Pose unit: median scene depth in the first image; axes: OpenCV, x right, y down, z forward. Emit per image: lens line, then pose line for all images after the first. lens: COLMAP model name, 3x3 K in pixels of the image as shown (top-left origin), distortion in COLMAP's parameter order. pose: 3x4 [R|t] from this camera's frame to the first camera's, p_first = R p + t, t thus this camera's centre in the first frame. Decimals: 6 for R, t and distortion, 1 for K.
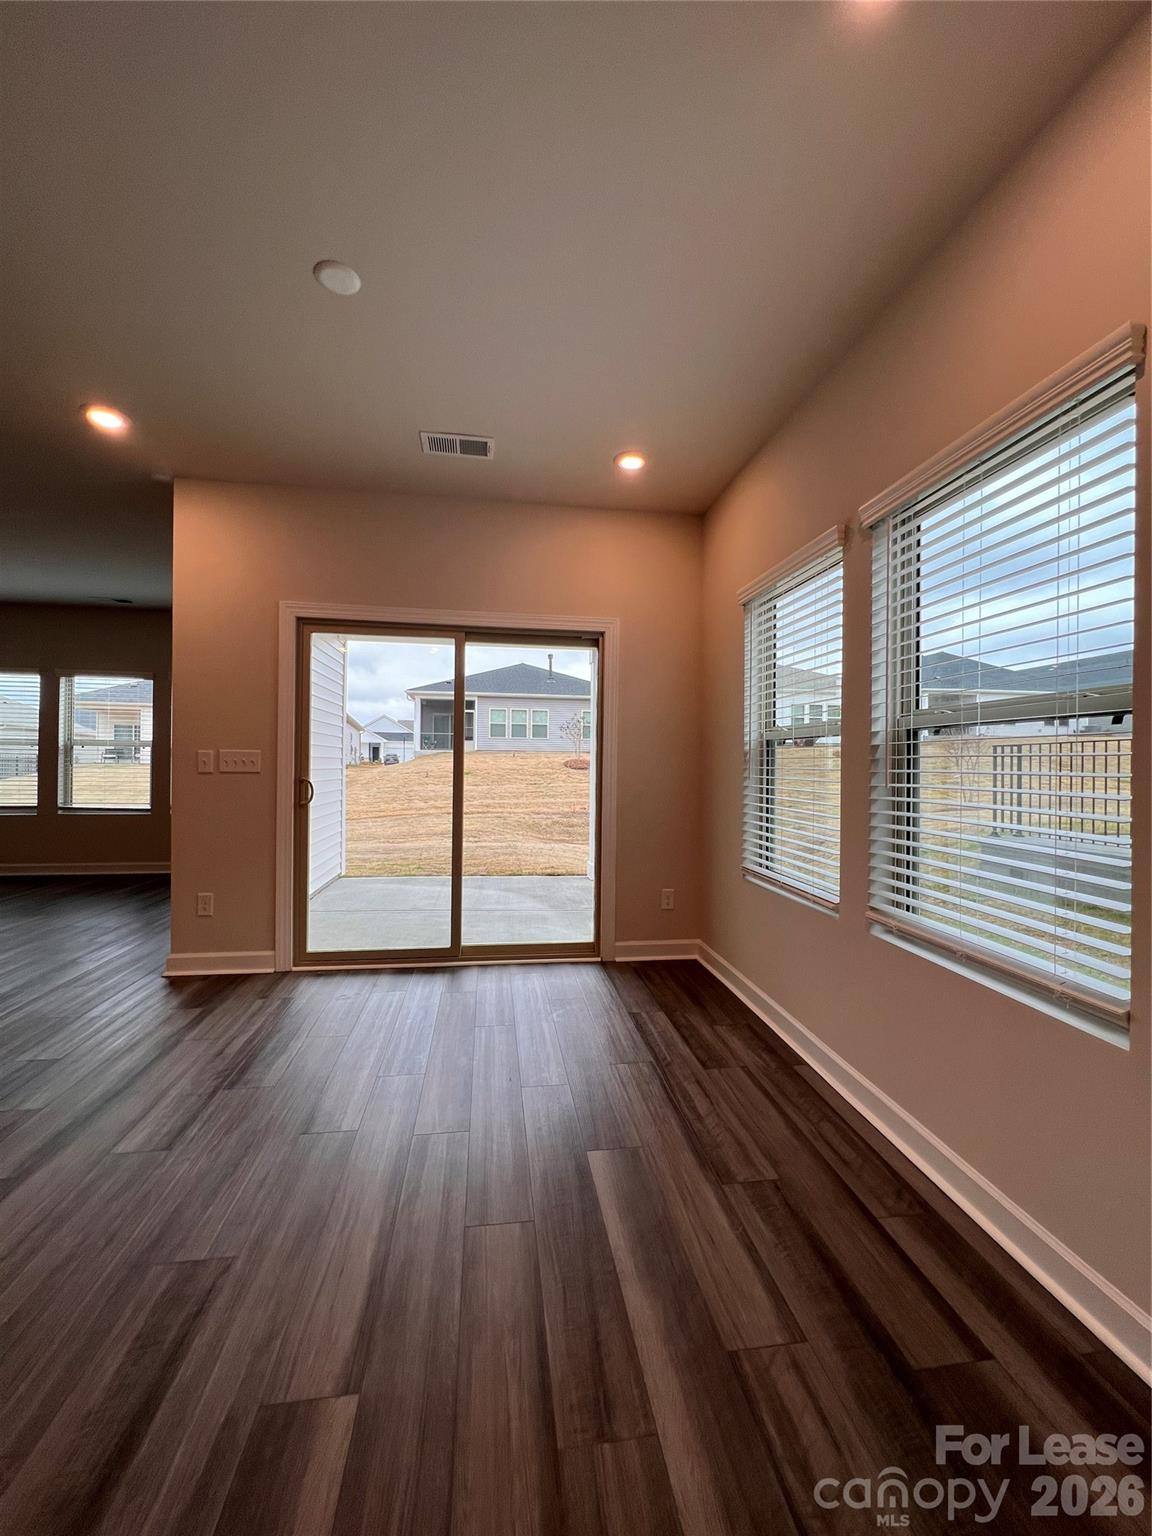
lens RADIAL K [[614.5, 0, 579.4], [0, 614.5, 763.4], [0, 0, 1]] dist [-0.002428, 0.000025]
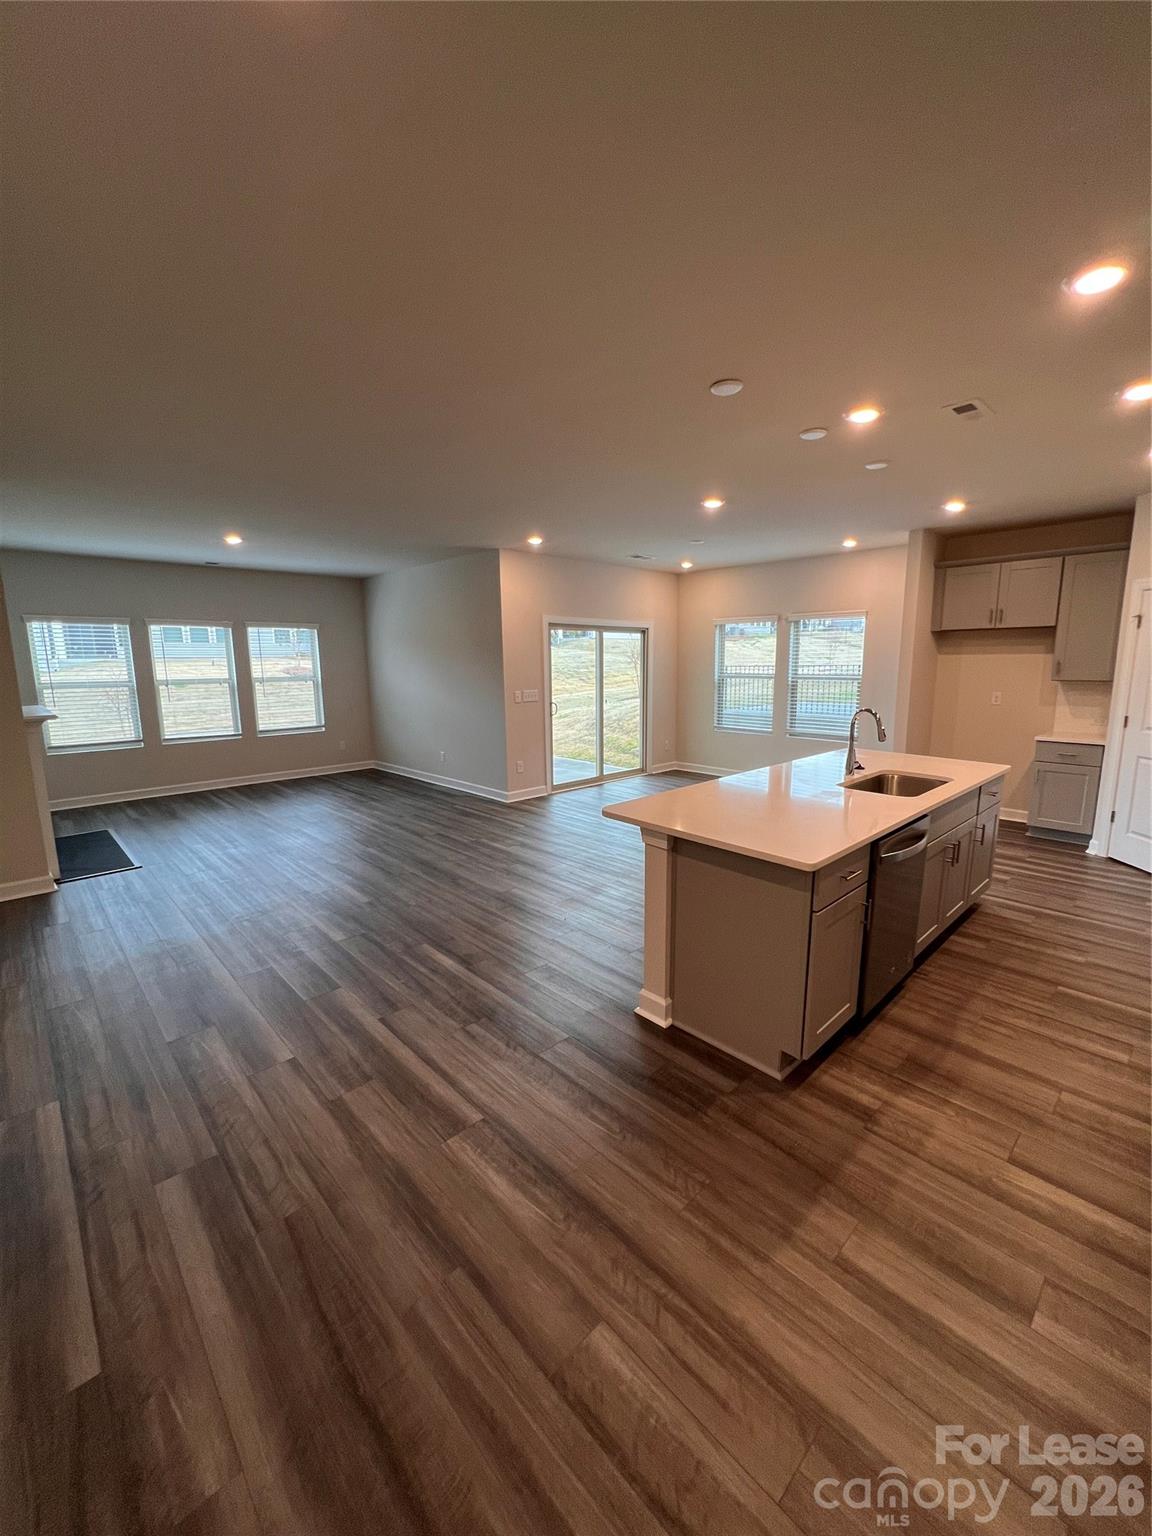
lens RADIAL K [[614.6, 0, 578.6], [0, 614.6, 768.4], [0, 0, 1]] dist [0.000564, 0.000174]
pose [[0.818824, -0.117699, 0.561848, -1.841497], [0.017251, 0.983358, 0.180858, -0.153052], [-0.573785, -0.138398, 0.807228, -0.888285]]
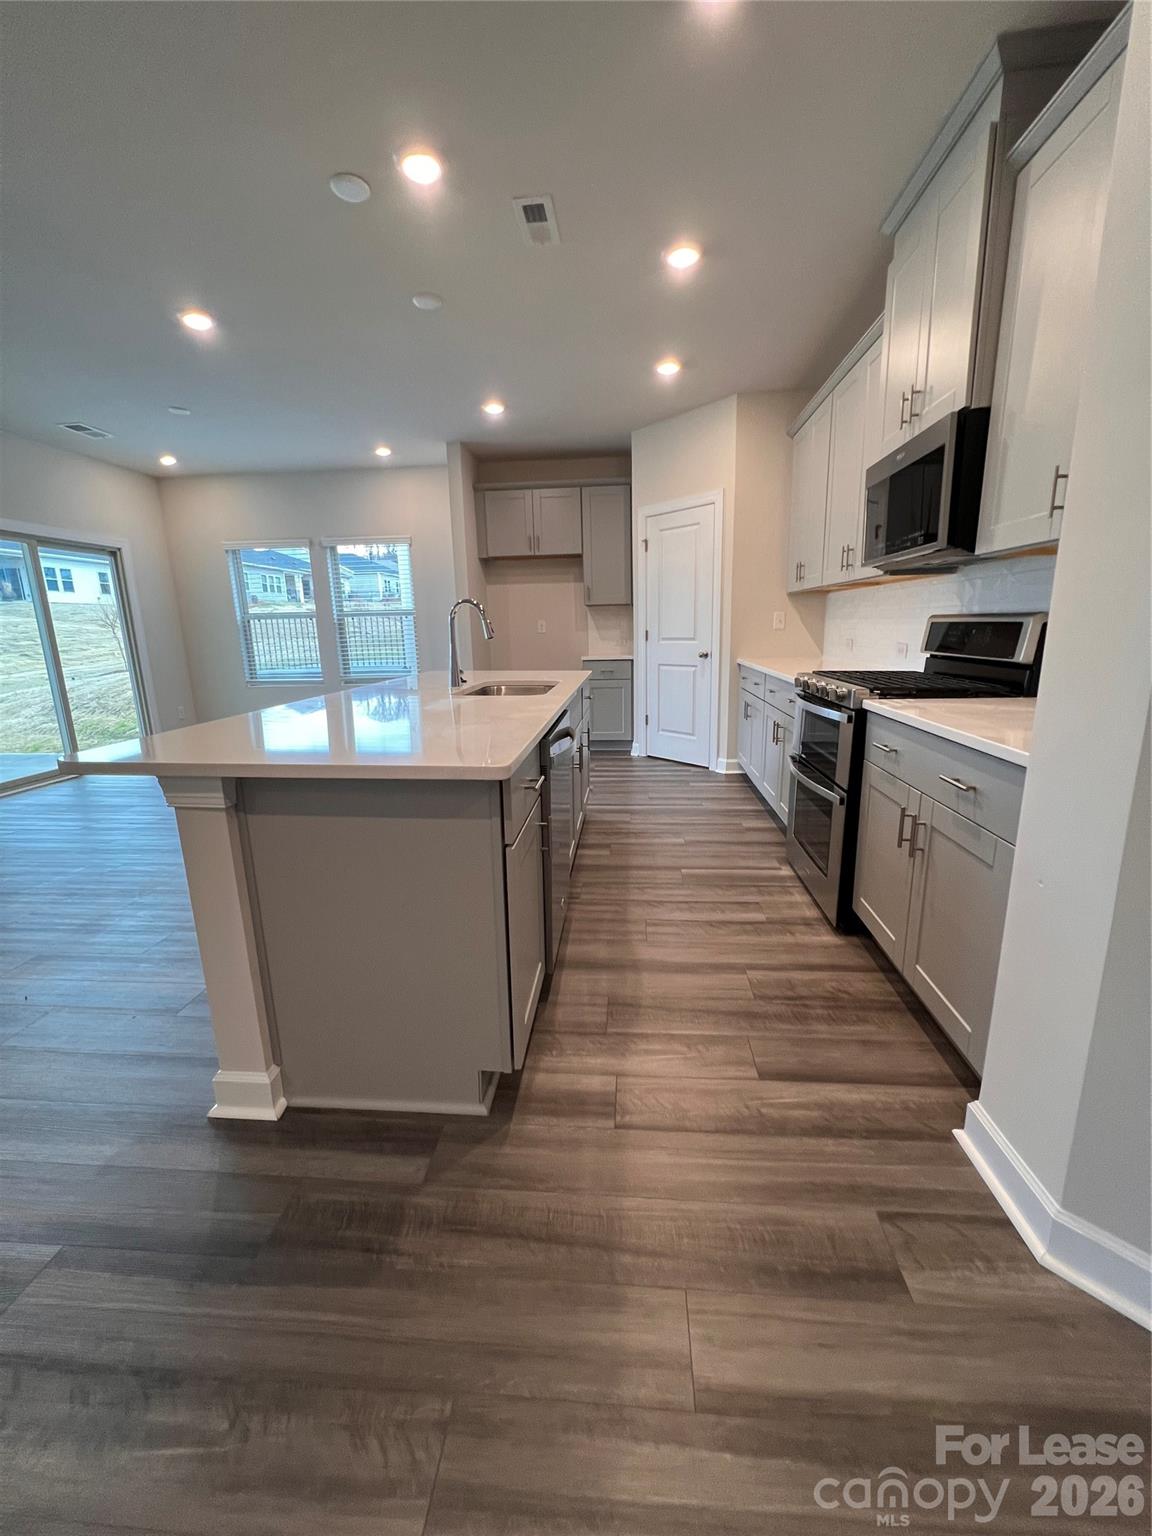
lens RADIAL K [[613.8, 0, 580.5], [0, 613.8, 764.2], [0, 0, 1]] dist [-0.001661, 0.000122]
pose [[0.226226, -0.228184, 0.946971, -1.632871], [0.022753, 0.973147, 0.229056, -0.012515], [-0.973809, -0.030272, 0.225343, -0.636614]]
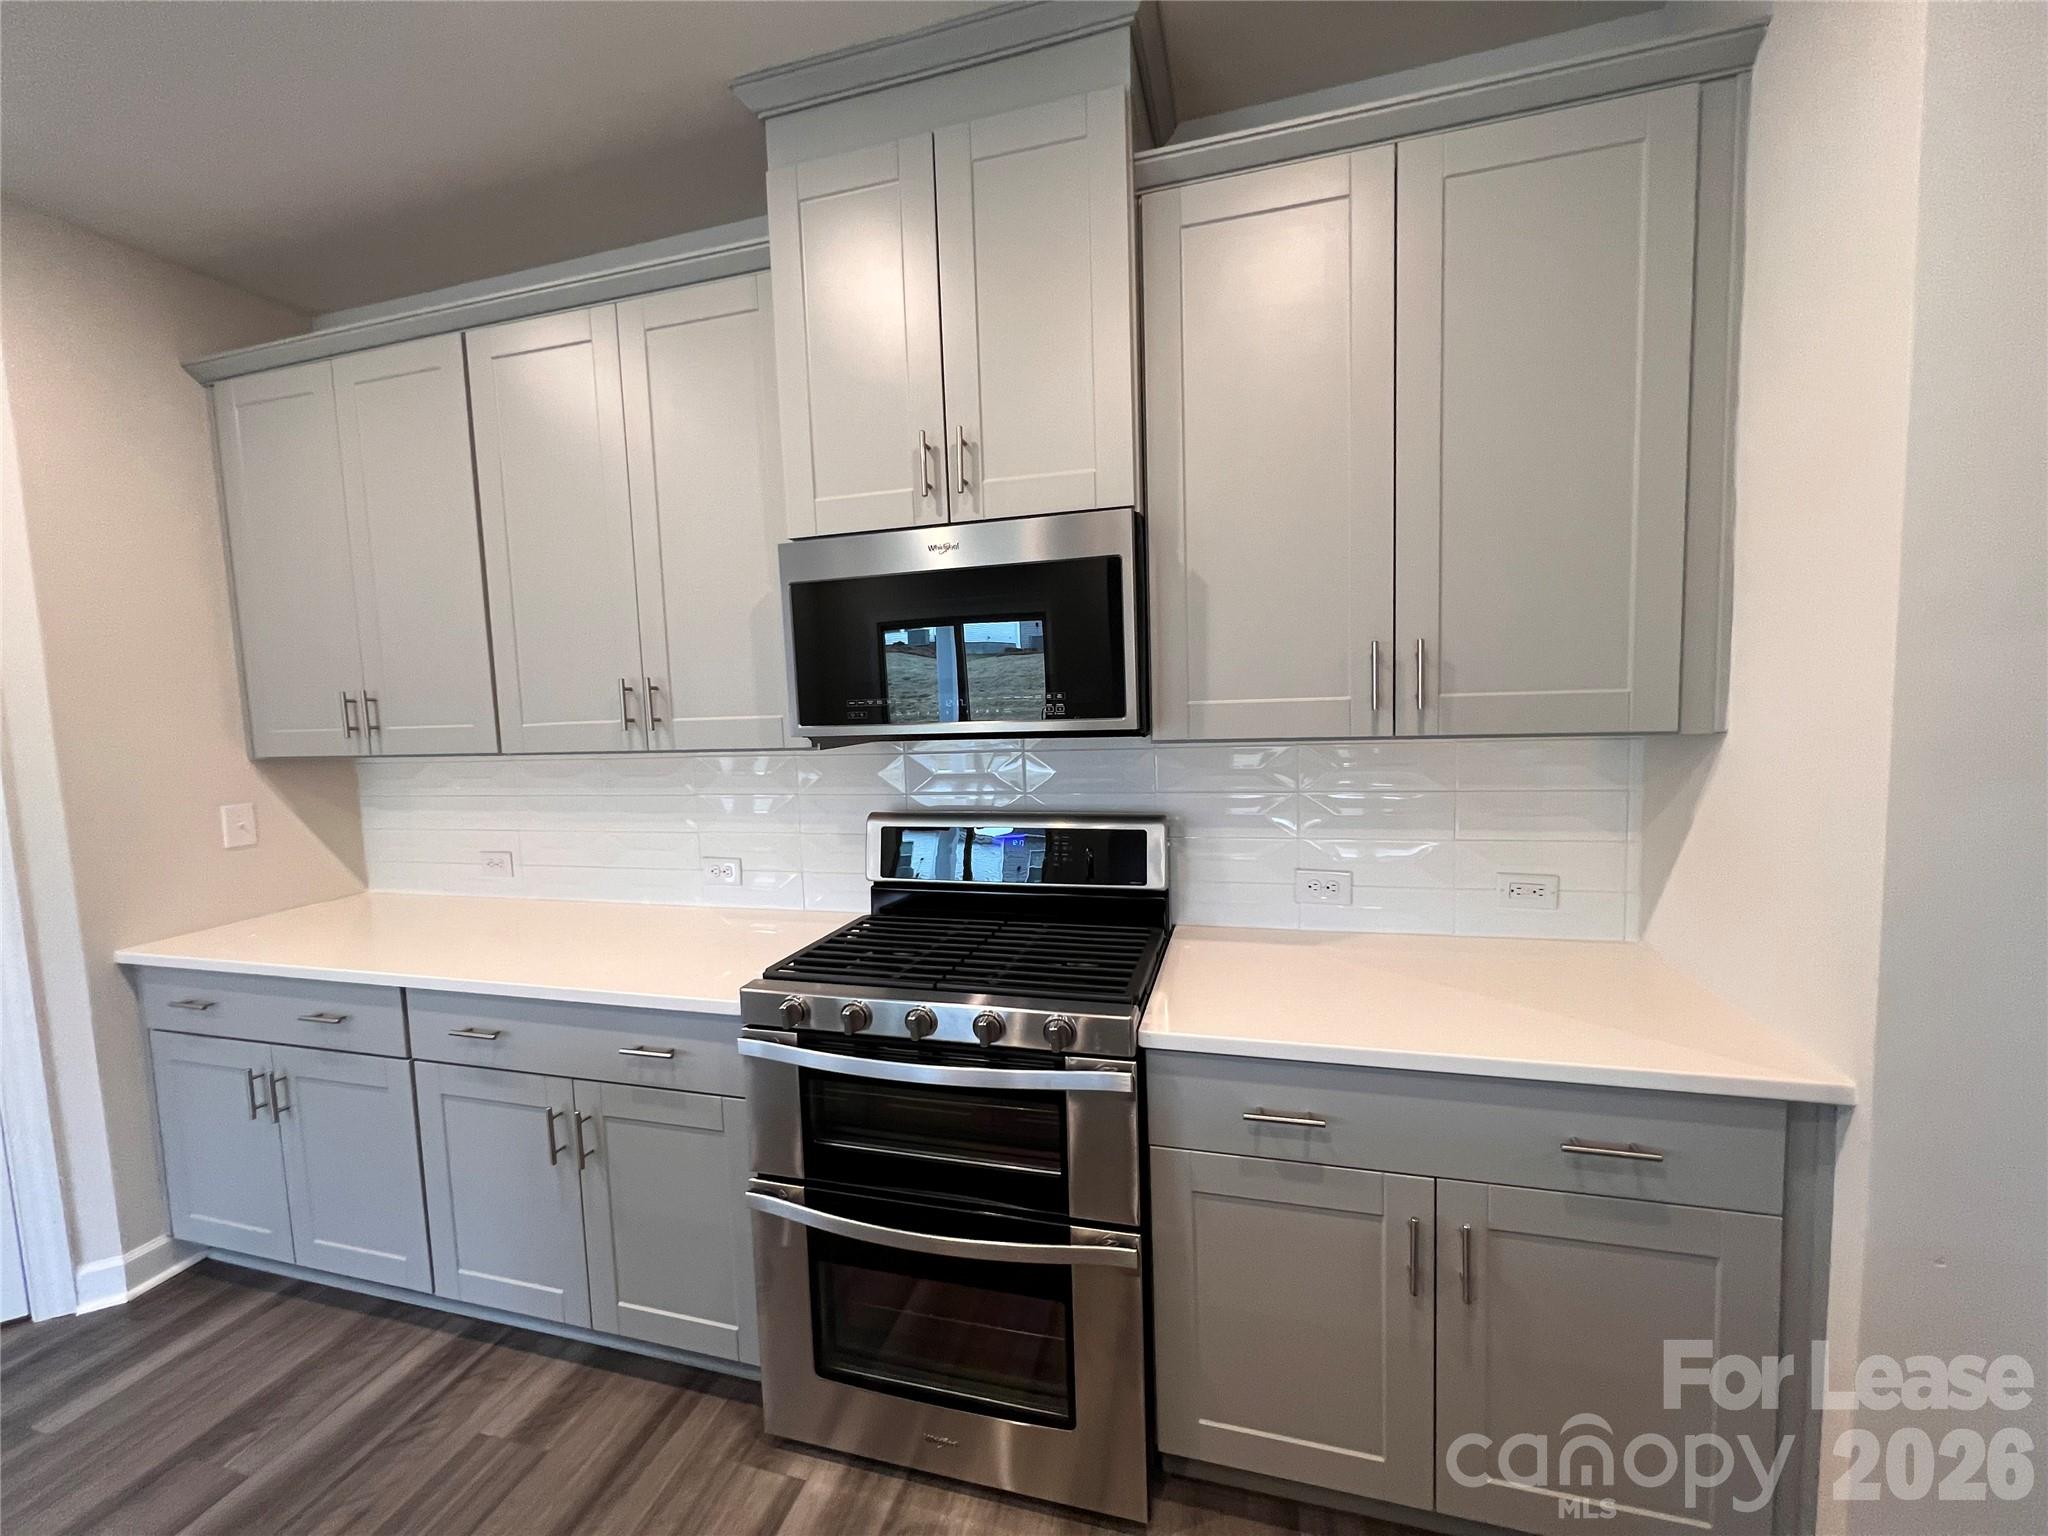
lens RADIAL K [[818.4, 0, 1019.9], [0, 818.4, 764.6], [0, 0, 1]] dist [-0.001661, 0.000122]
pose [[-0.912125, -0.010883, 0.409767, -0.980699], [0.024670, 0.996378, 0.081379, -0.104649], [-0.409169, 0.084337, -0.908553, -0.354589]]
